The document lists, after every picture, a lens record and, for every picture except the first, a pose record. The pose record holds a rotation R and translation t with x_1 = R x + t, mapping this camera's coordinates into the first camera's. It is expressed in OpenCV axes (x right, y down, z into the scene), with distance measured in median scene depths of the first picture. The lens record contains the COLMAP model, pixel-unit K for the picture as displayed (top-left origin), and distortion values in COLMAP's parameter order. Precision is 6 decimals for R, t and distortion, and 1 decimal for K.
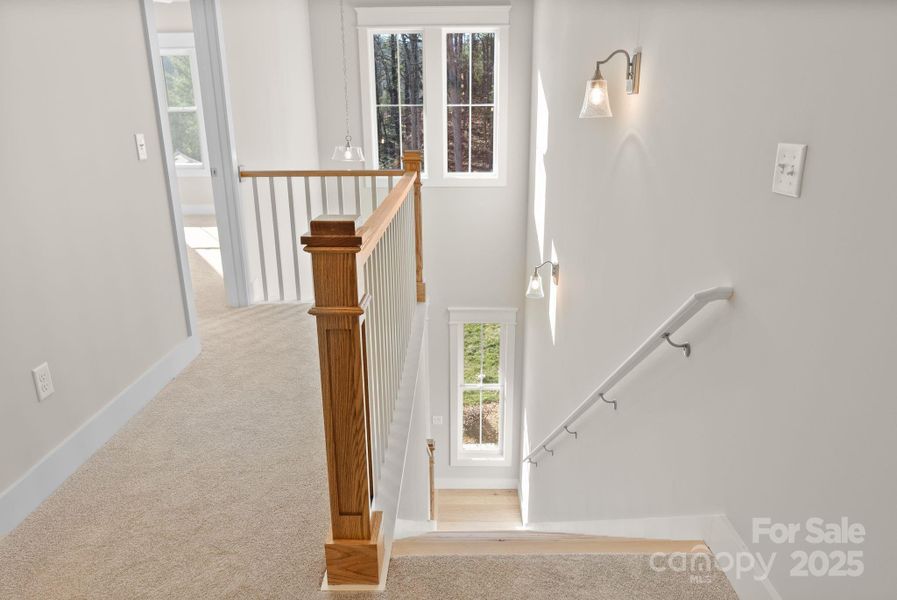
lens RADIAL K [[594.2, 0, 448.5], [0, 594.2, 300.0], [0, 0, 1]] dist [-0.019748, -0.001160]
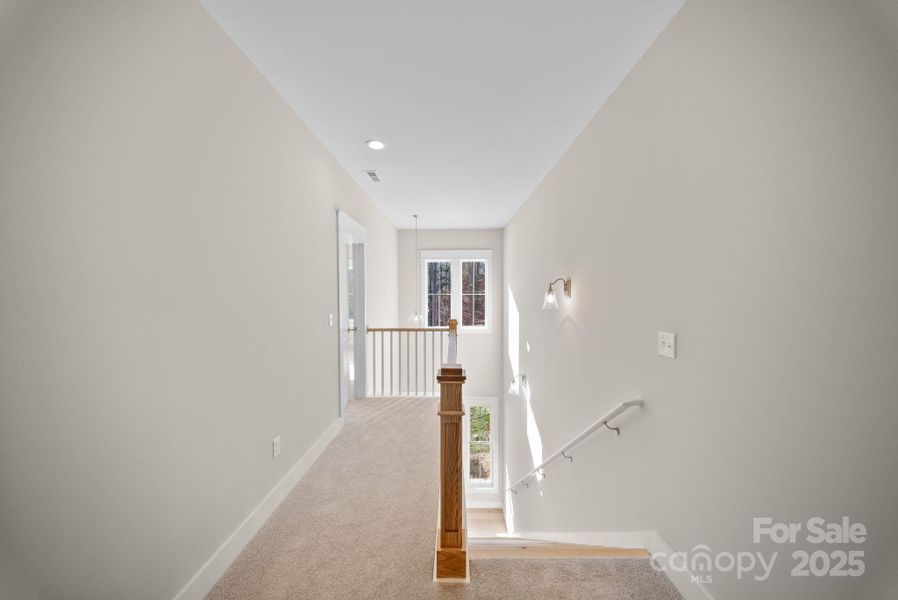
lens RADIAL K [[310.3, 0, 447.2], [0, 310.3, 299.2], [0, 0, 1]] dist [0.000675, -0.006922]
pose [[0.999973, 0.004980, -0.005316, -0.141587], [-0.006253, 0.961203, -0.275773, -0.045016], [0.003737, 0.275799, 0.961208, -0.079518]]
